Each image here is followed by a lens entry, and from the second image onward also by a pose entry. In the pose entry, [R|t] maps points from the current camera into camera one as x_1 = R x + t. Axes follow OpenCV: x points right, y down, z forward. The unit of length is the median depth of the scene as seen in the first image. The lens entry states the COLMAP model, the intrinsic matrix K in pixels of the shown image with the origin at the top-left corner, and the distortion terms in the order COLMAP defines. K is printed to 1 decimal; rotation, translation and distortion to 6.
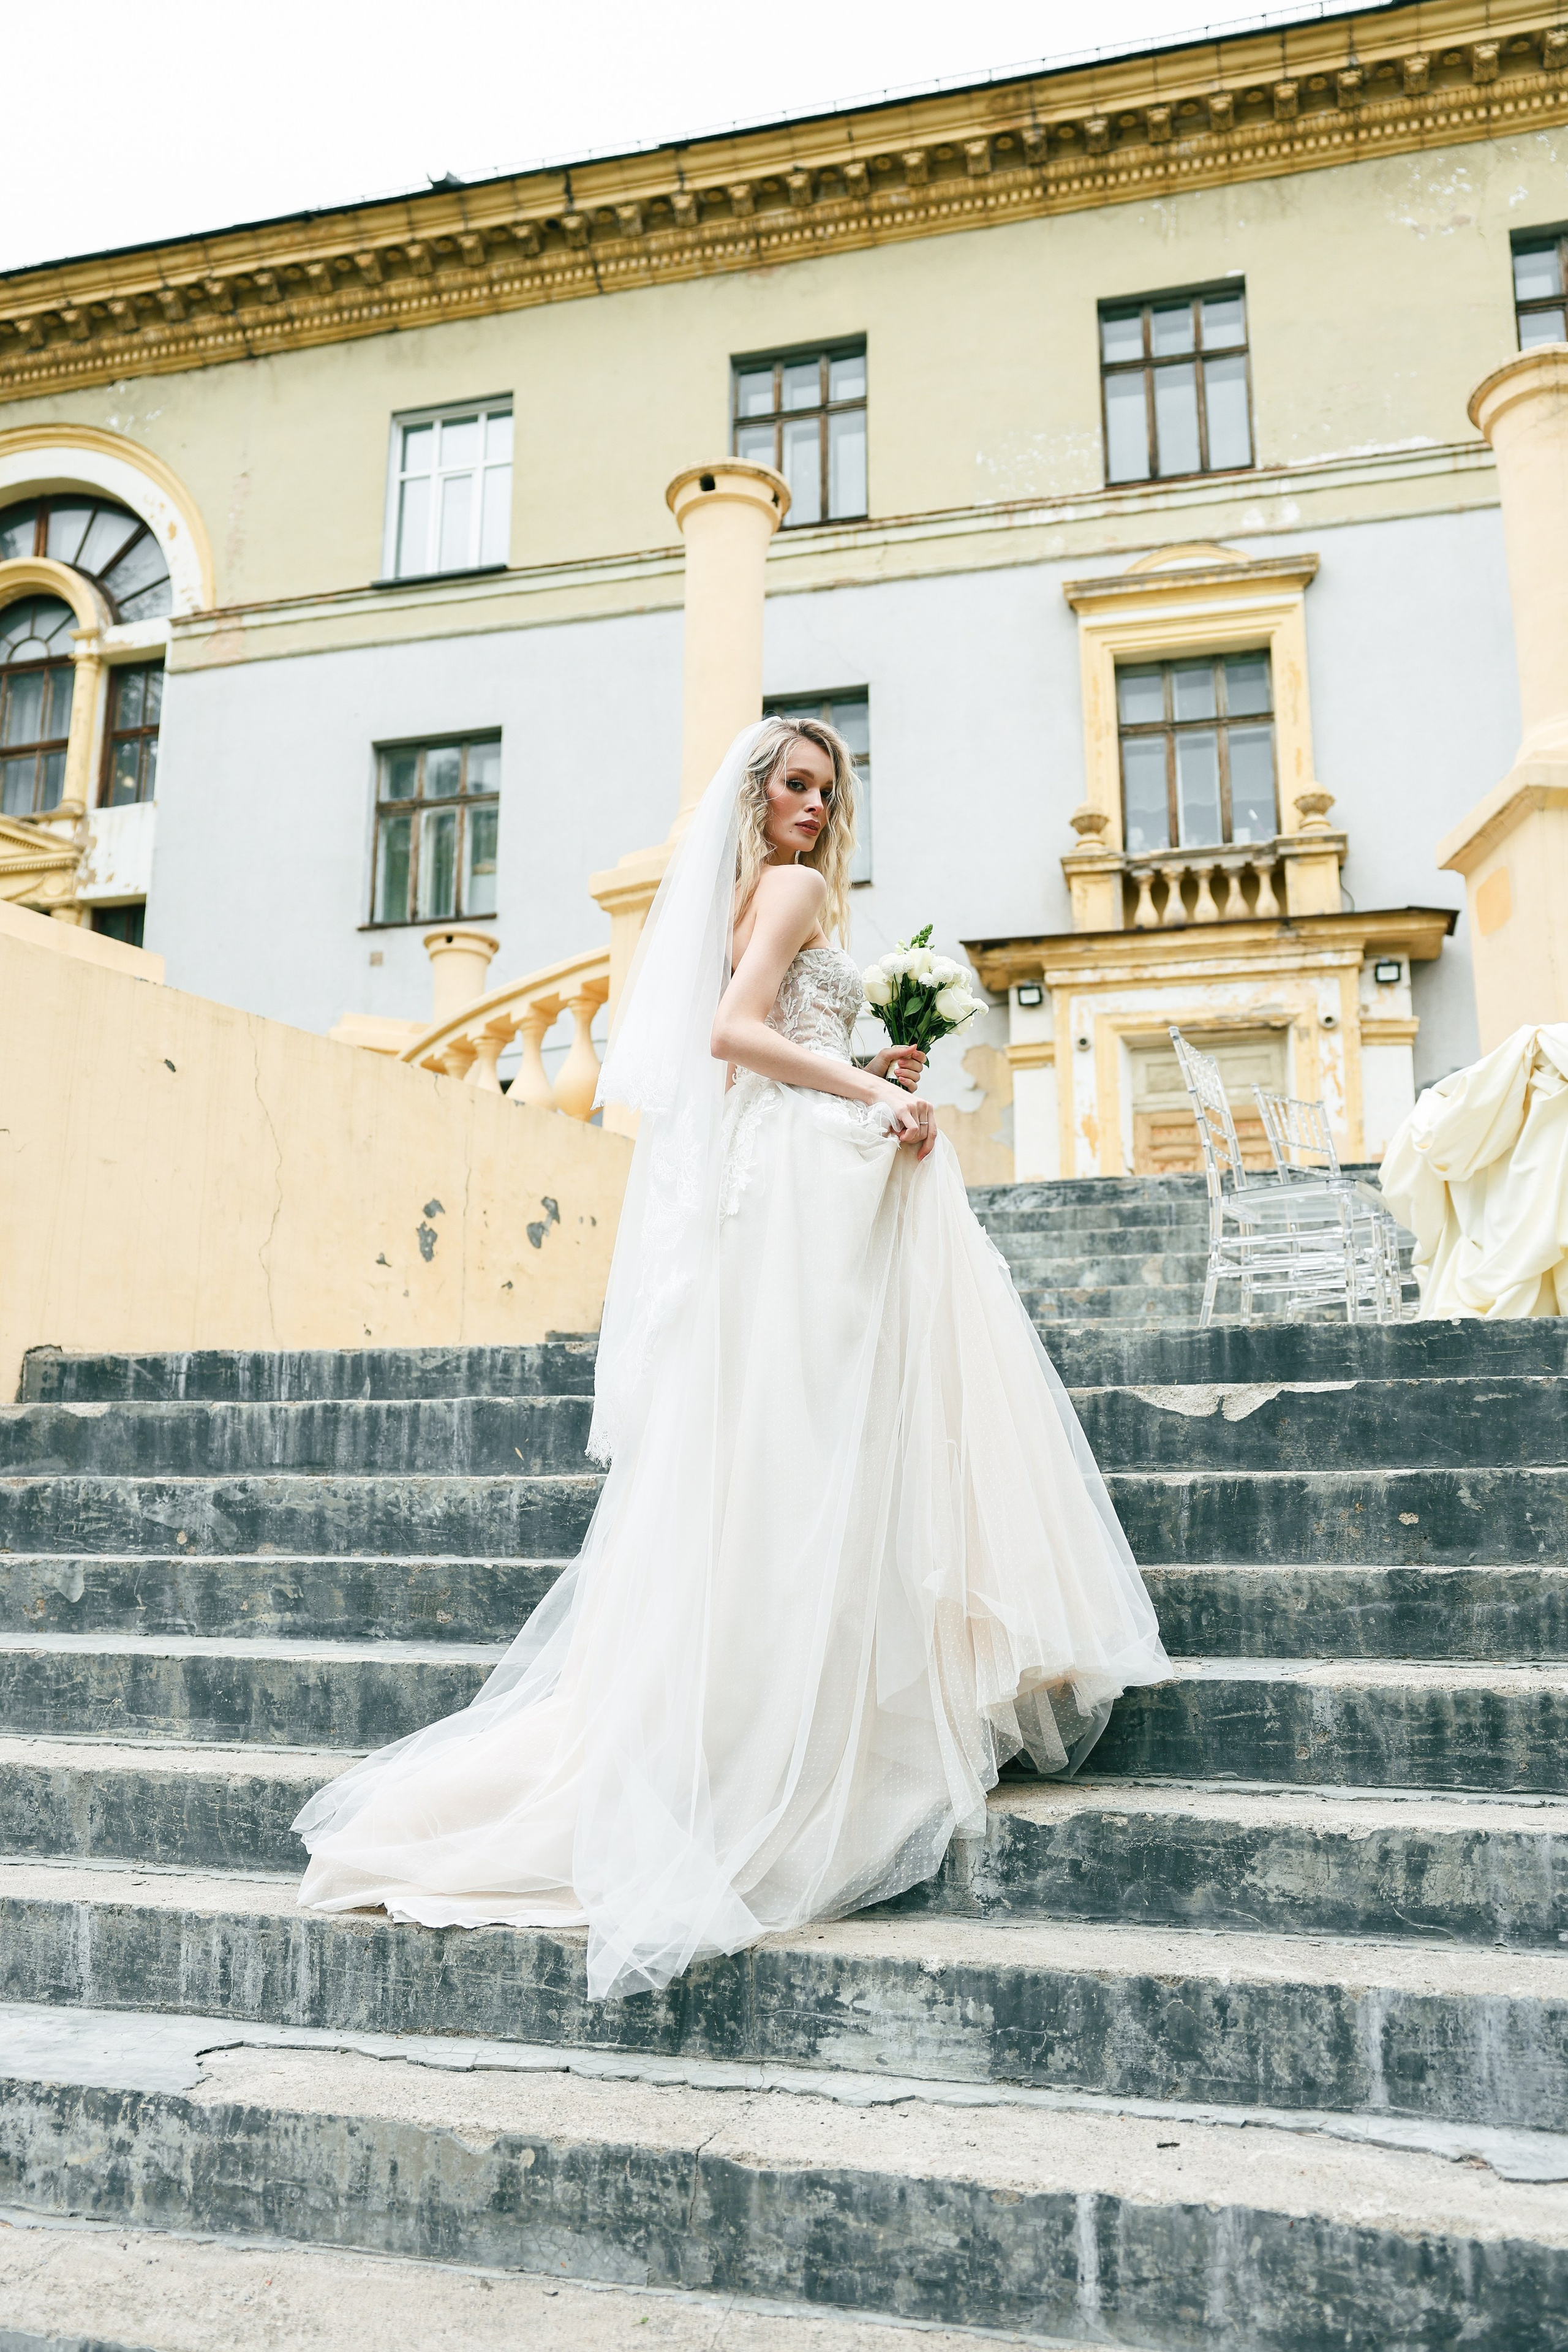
lens RADIAL K [[1973.1, 0, 784.9], [0, 1973.1, 1169.3], [0, 0, 1]] dist [-0.057125, 0.073679]
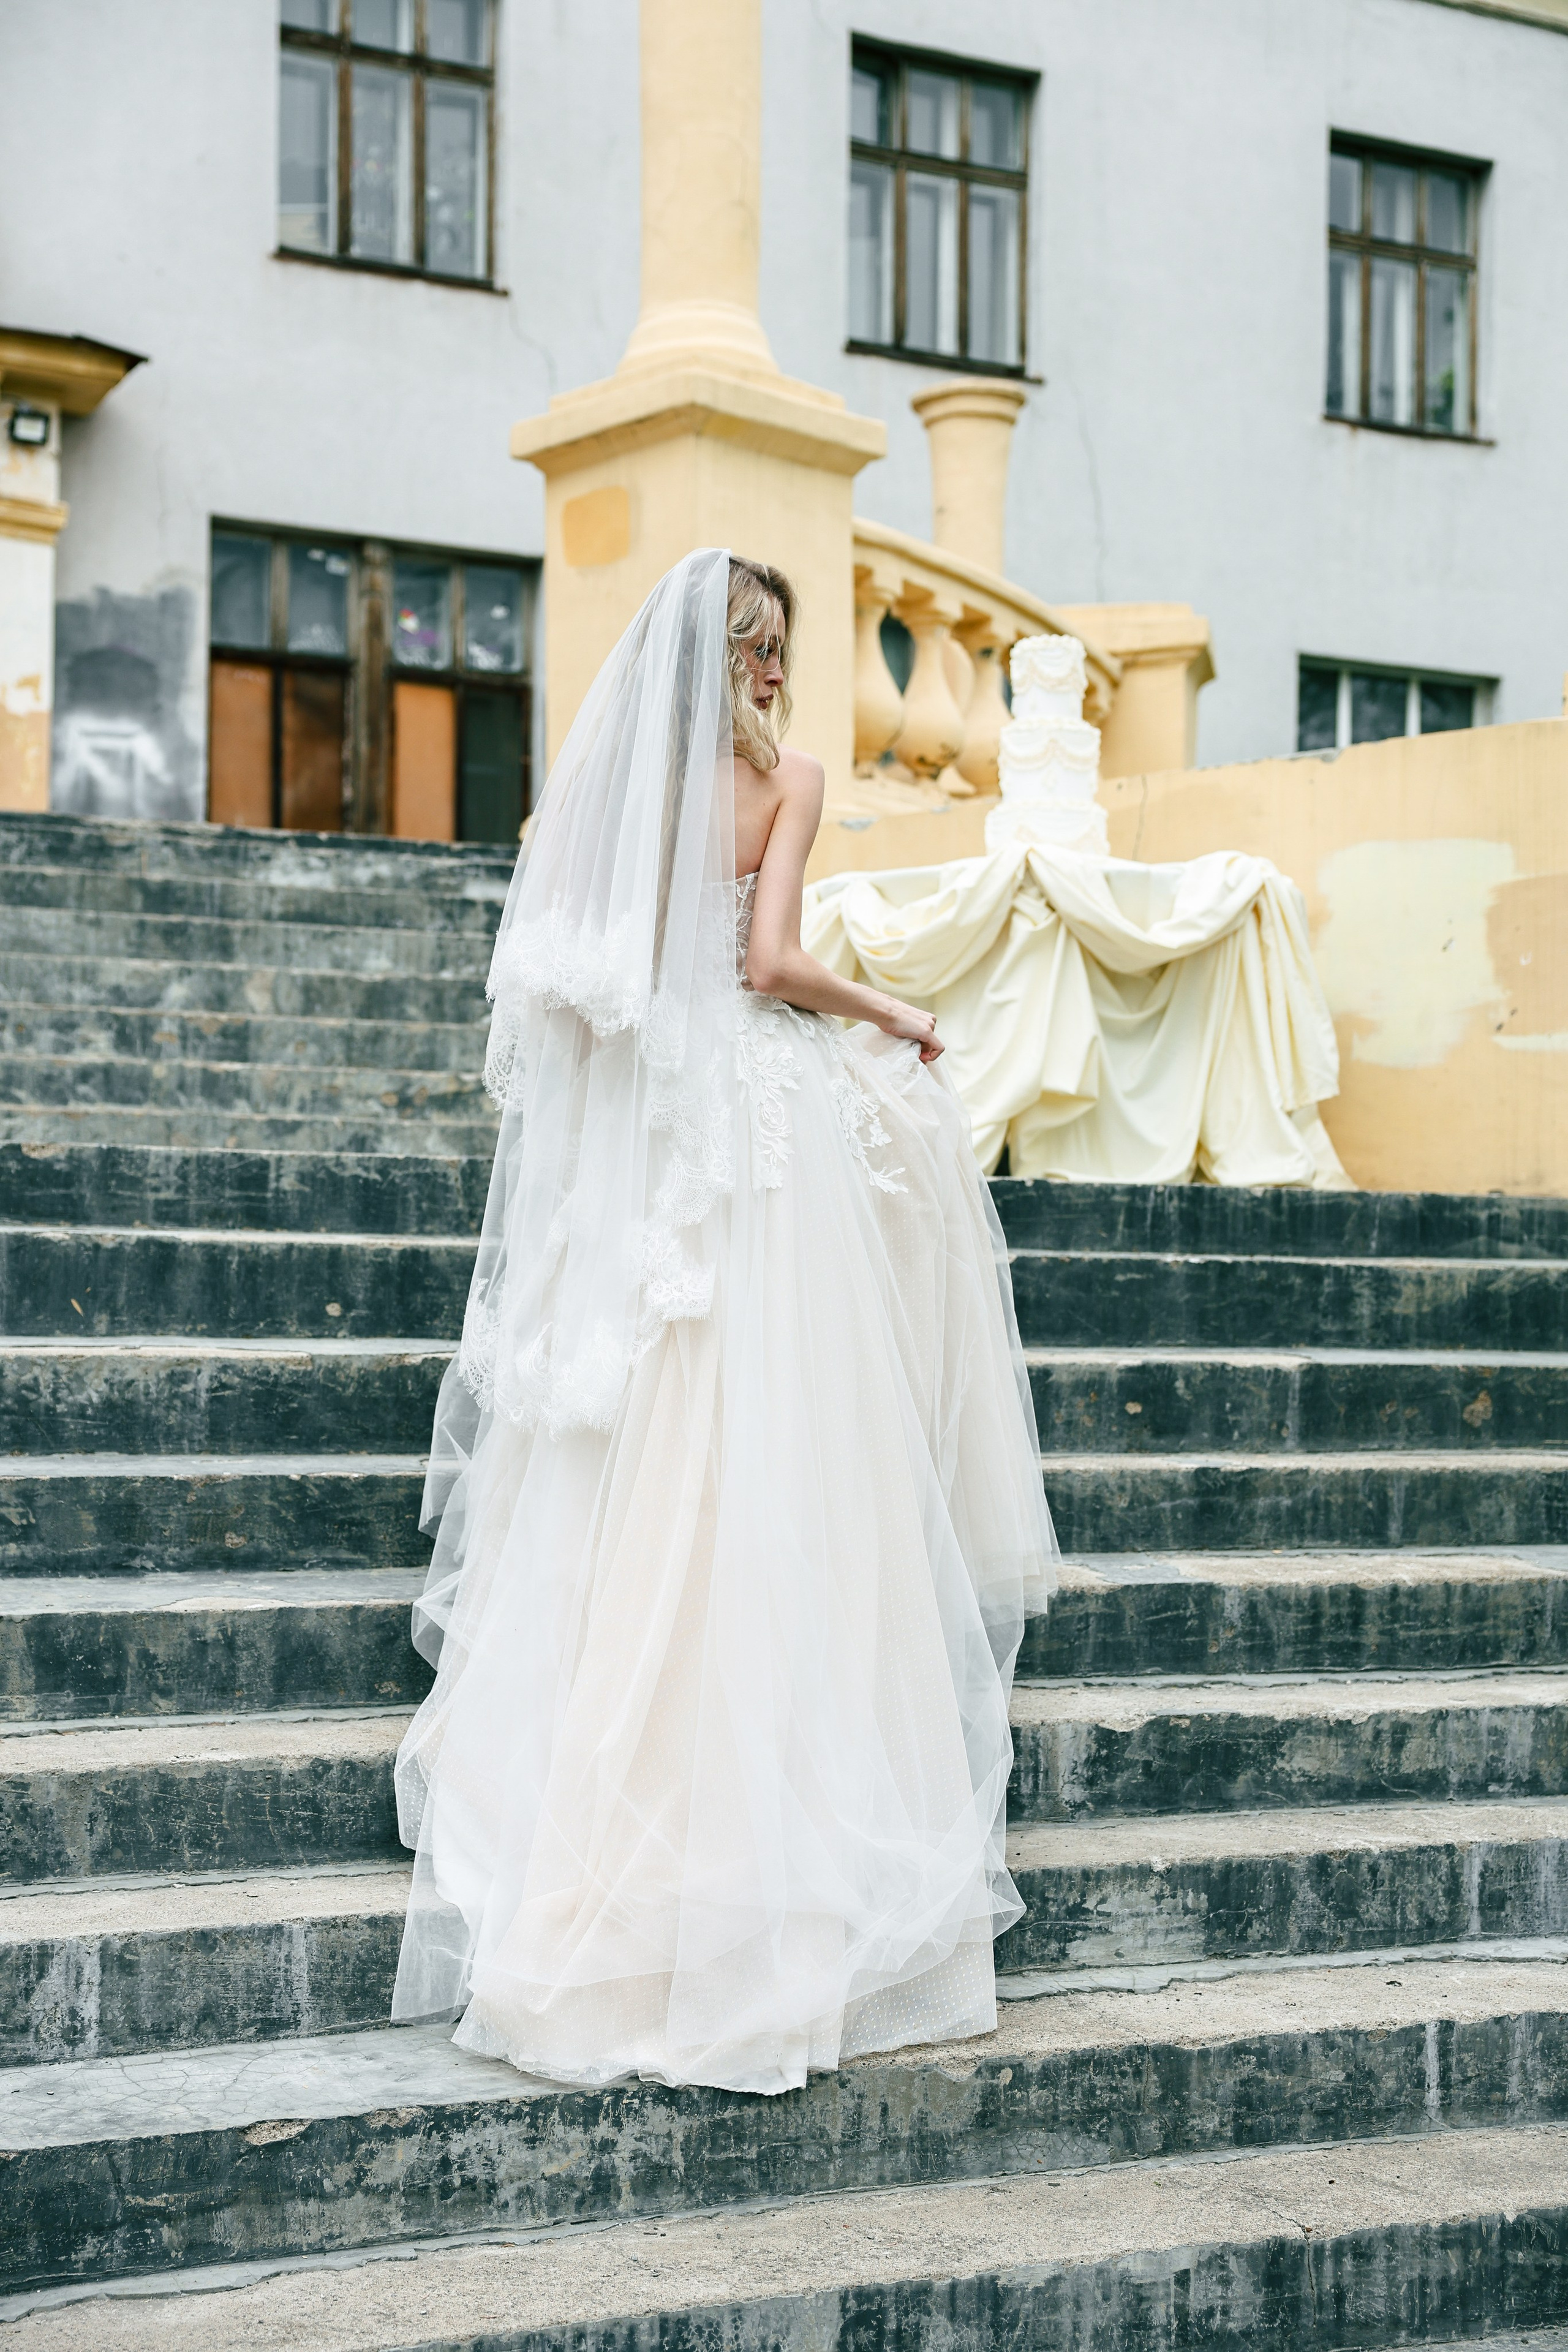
lens RADIAL K [[3227.6, 0, 785.3], [0, 3227.6, 1168.3], [0, 0, 1]] dist [0.101879, 0.000000]
pose [[0.746198, 0.028292, 0.665123, -1.157590], [-0.149012, 0.980845, 0.125454, -0.158656], [-0.648833, -0.192725, 0.736120, -0.124586]]
